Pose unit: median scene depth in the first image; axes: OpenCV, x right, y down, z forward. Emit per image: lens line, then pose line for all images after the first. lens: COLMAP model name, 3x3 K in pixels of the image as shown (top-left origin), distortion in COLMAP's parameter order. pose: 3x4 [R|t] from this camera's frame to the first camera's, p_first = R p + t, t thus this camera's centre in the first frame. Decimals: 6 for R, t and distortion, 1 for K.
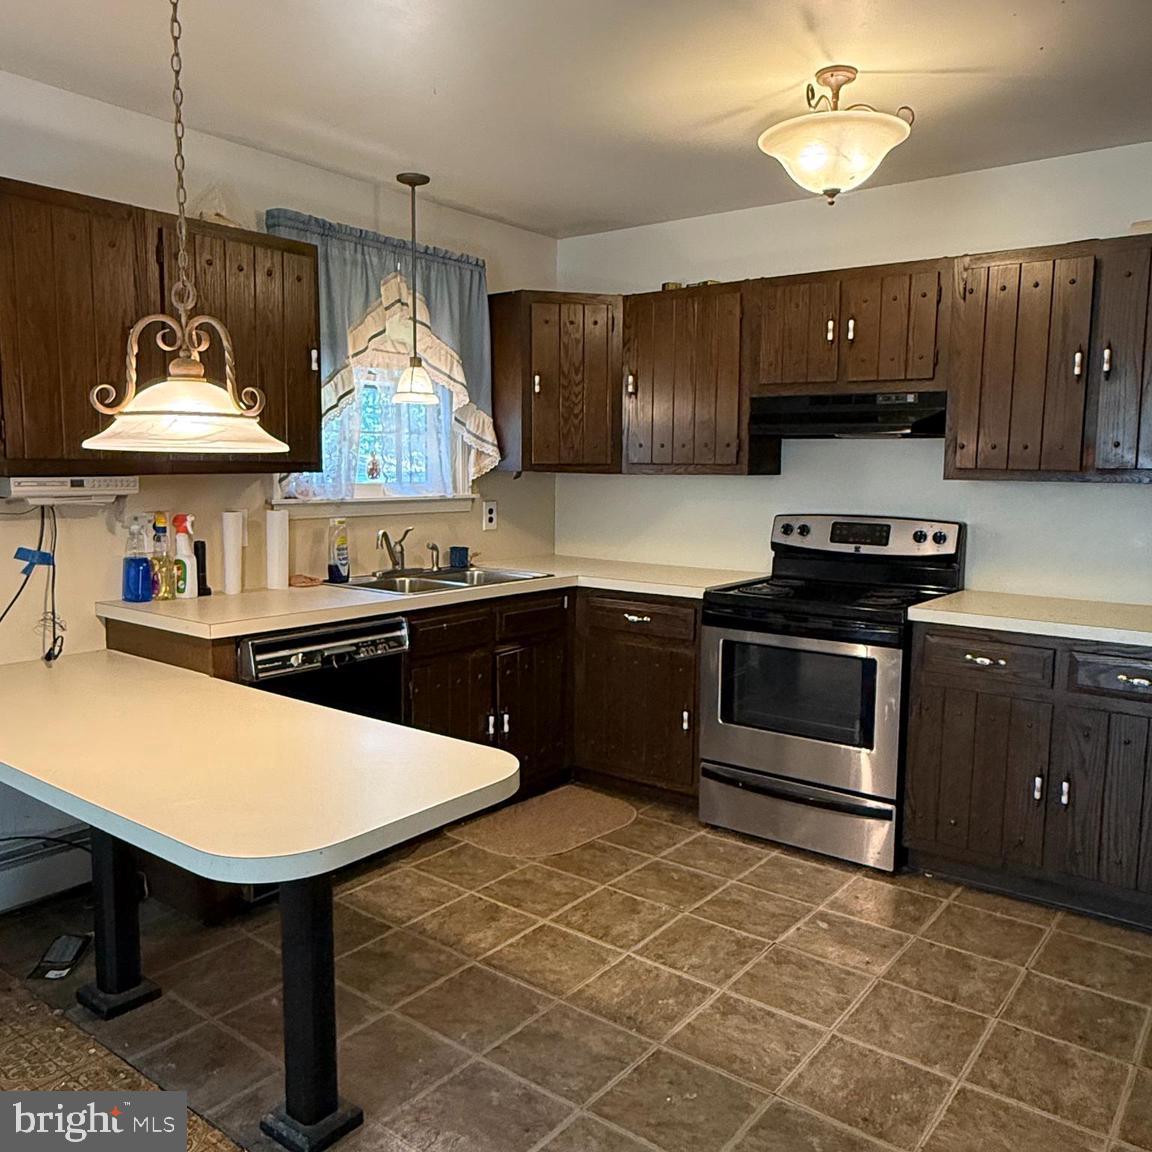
lens RADIAL K [[964.9, 0, 582.2], [0, 964.9, 567.2], [0, 0, 1]] dist [0.006929, -0.008217]
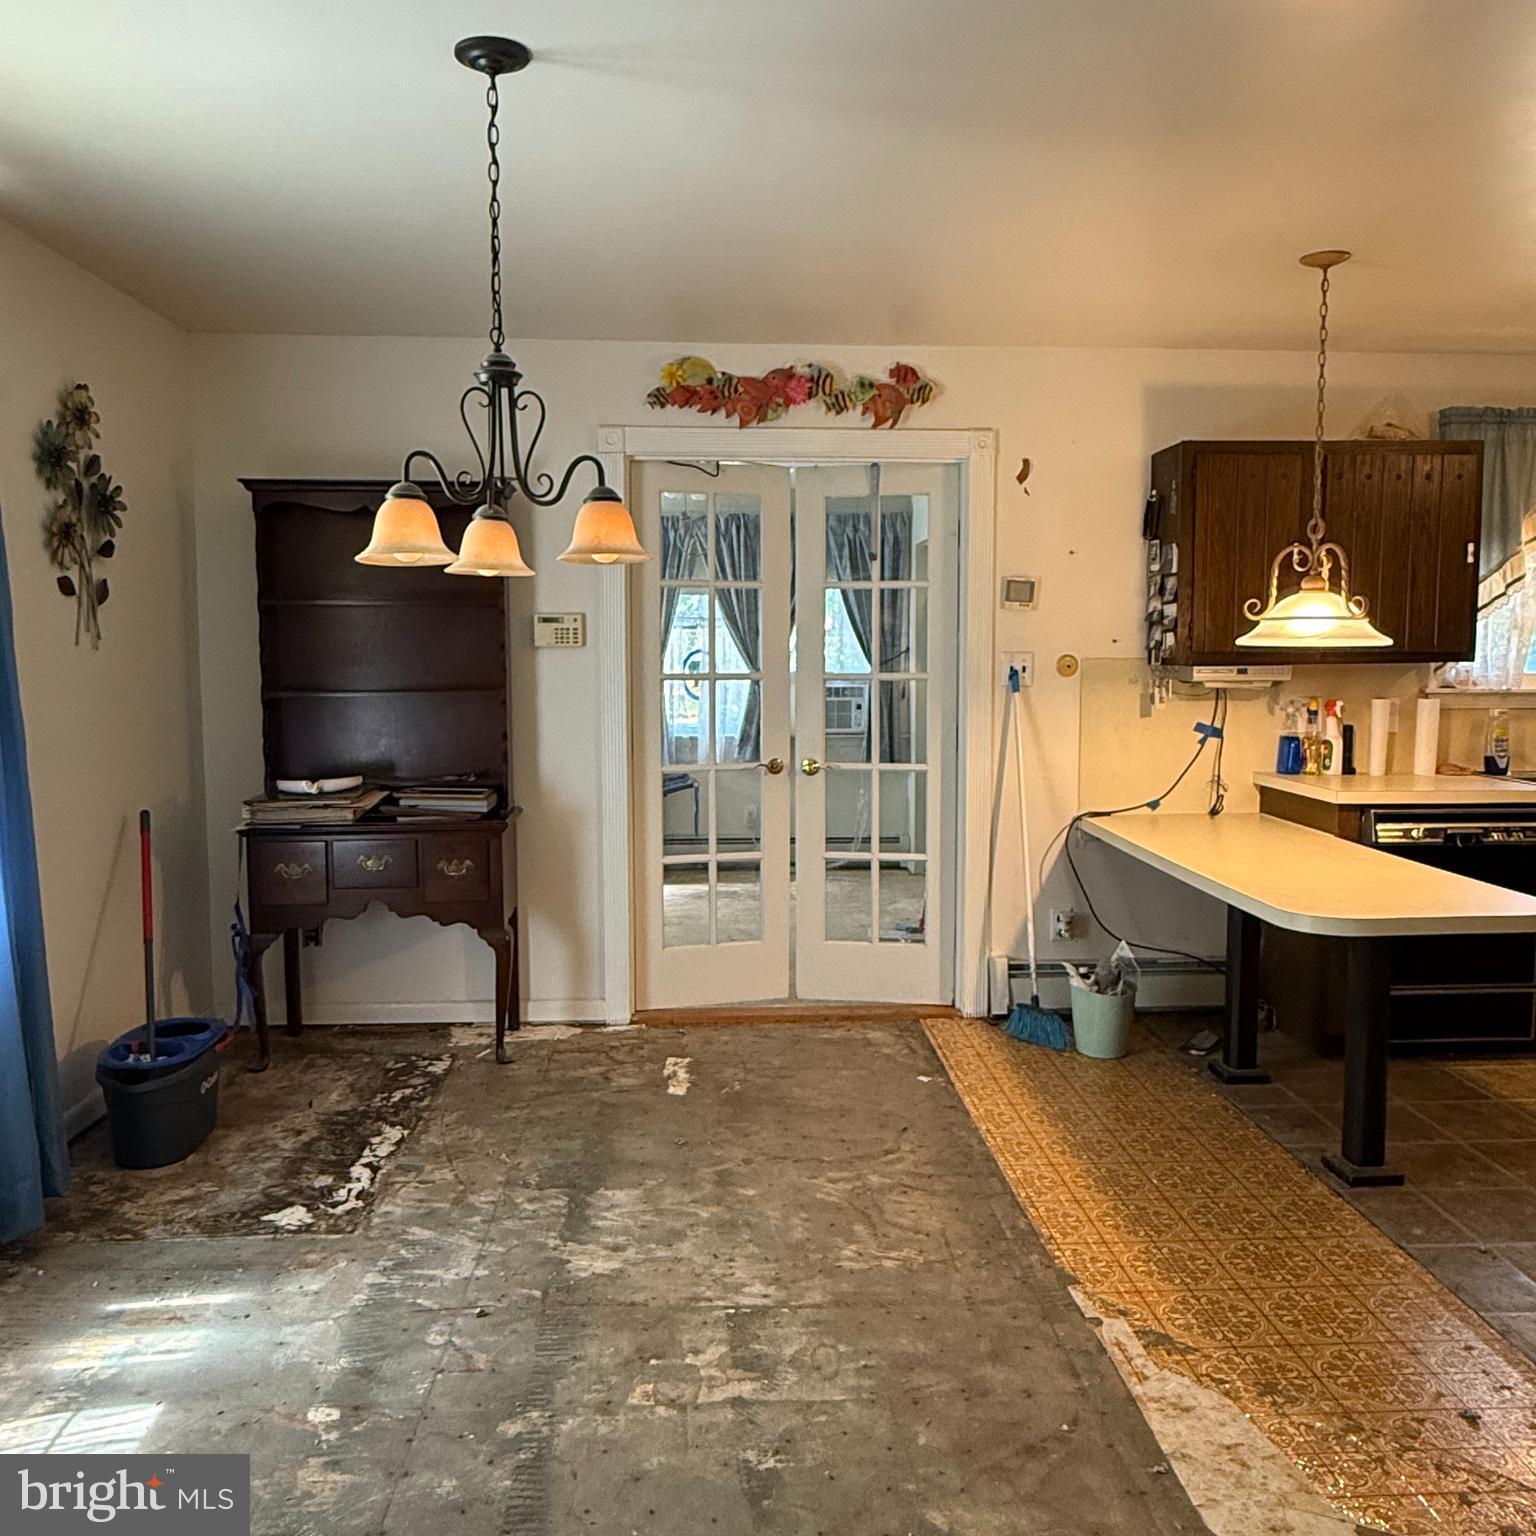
lens RADIAL K [[1286.6, 0, 775.8], [0, 1286.6, 765.9], [0, 0, 1]] dist [0.006929, -0.008217]
pose [[0.647451, 0.057362, -0.759945, 0.310097], [-0.072239, 0.997293, 0.013732, 0.048574], [0.758676, 0.046006, 0.649842, -0.461196]]
